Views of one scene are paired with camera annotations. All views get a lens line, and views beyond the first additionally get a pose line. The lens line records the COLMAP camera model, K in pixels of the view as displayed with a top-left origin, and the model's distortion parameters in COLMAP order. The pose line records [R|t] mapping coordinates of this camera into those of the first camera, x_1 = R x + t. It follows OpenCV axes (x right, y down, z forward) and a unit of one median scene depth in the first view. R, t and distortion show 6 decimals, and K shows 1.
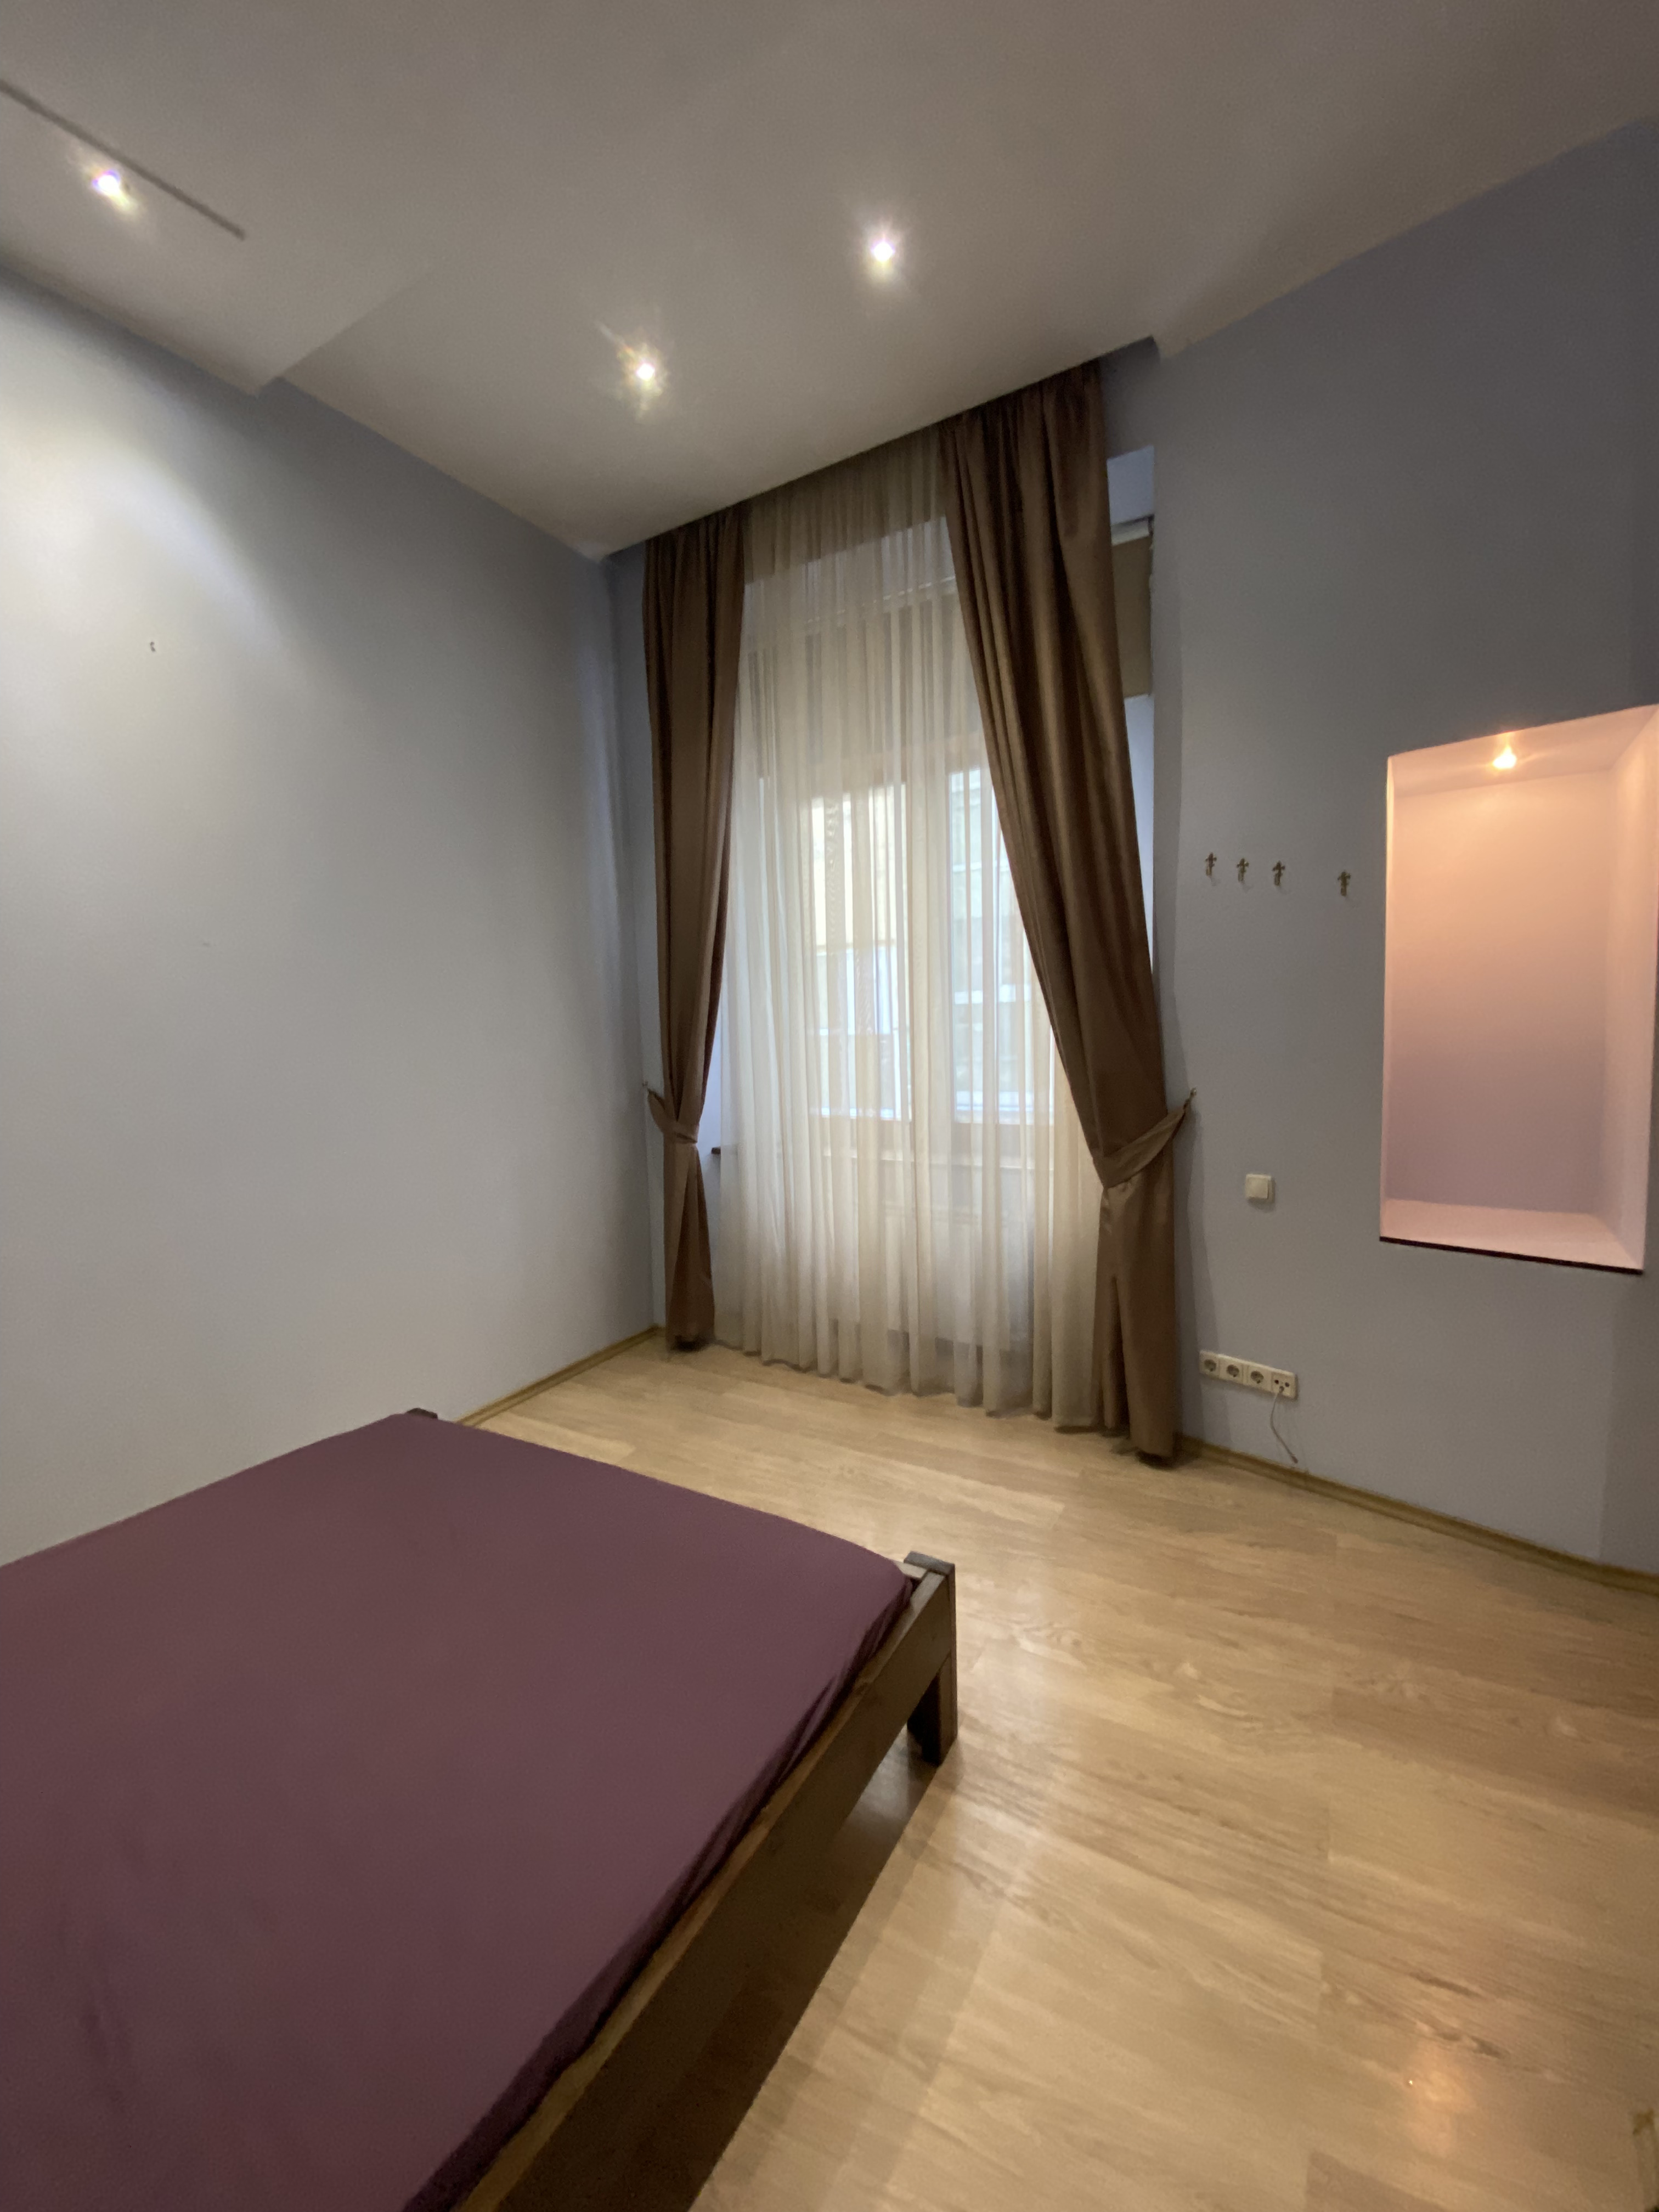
lens RADIAL K [[888.5, 0, 801.4], [0, 888.5, 1105.8], [0, 0, 1]] dist [0.023687, -0.027871]
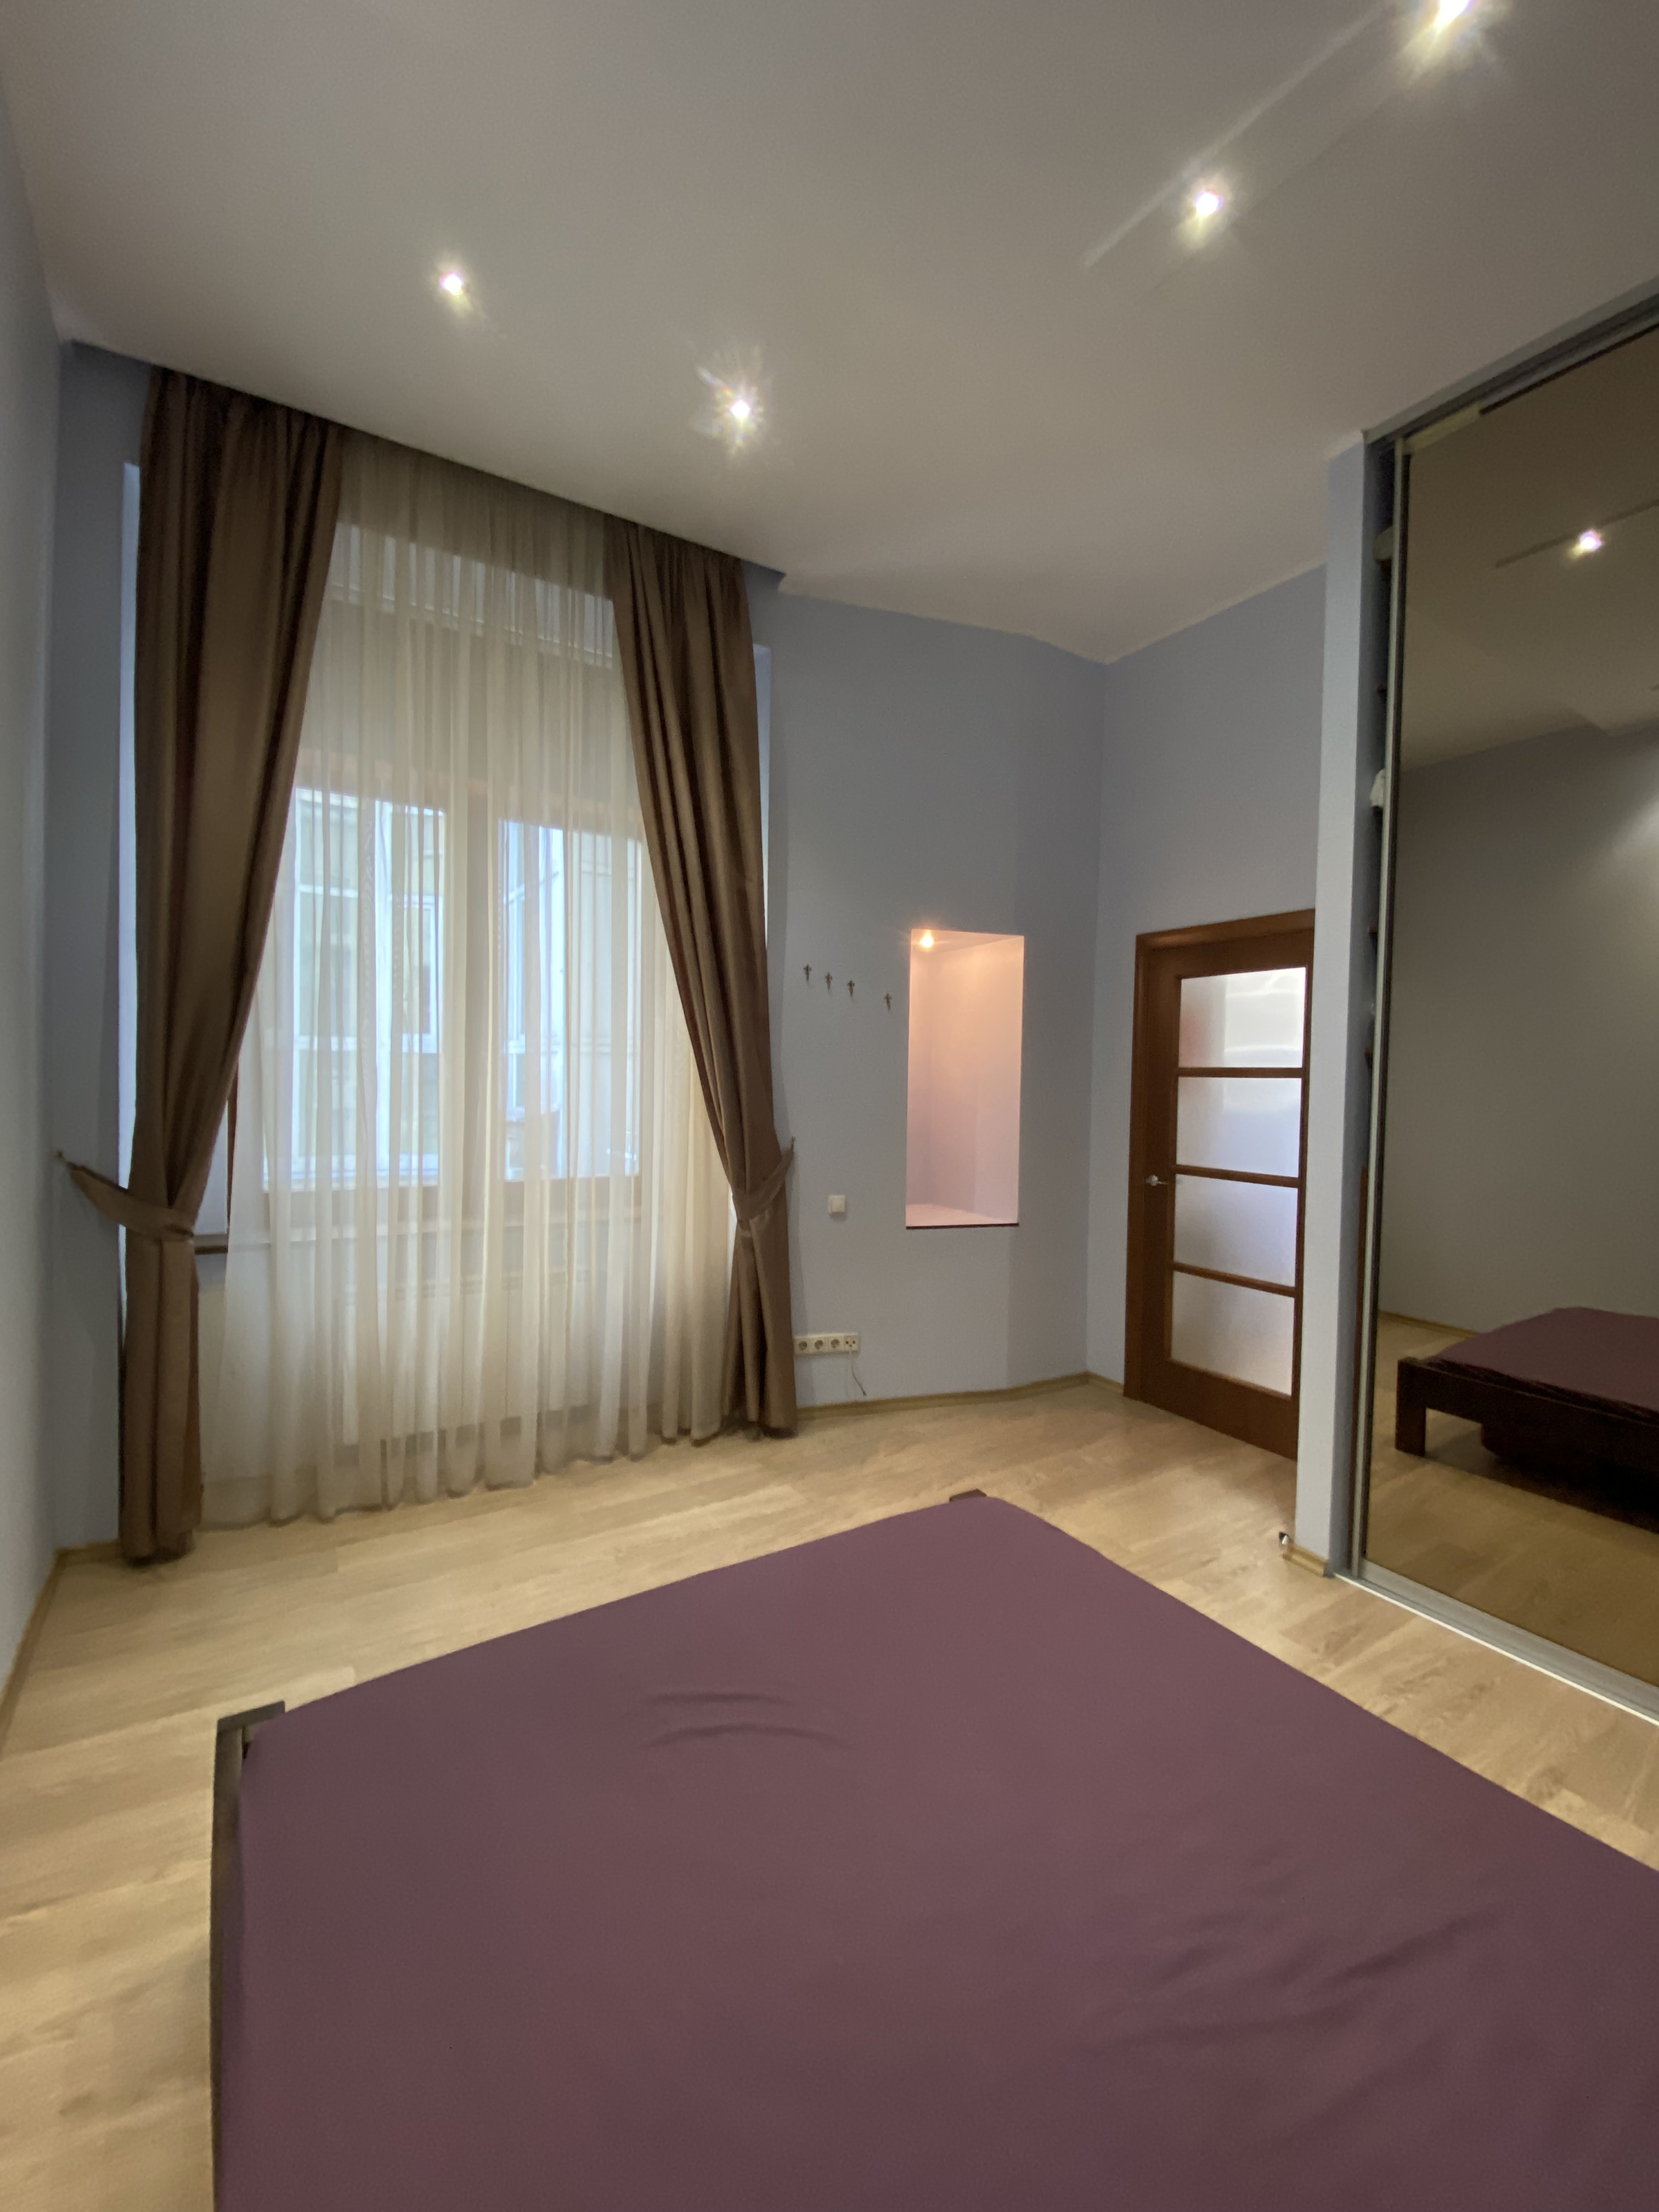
lens RADIAL K [[888.5, 0, 801.4], [0, 888.5, 1105.8], [0, 0, 1]] dist [0.023687, -0.027871]
pose [[0.454609, 0.011890, 0.890612, -0.714406], [0.050783, 0.997938, -0.039245, -0.012336], [-0.889242, 0.063068, 0.453068, 0.379042]]
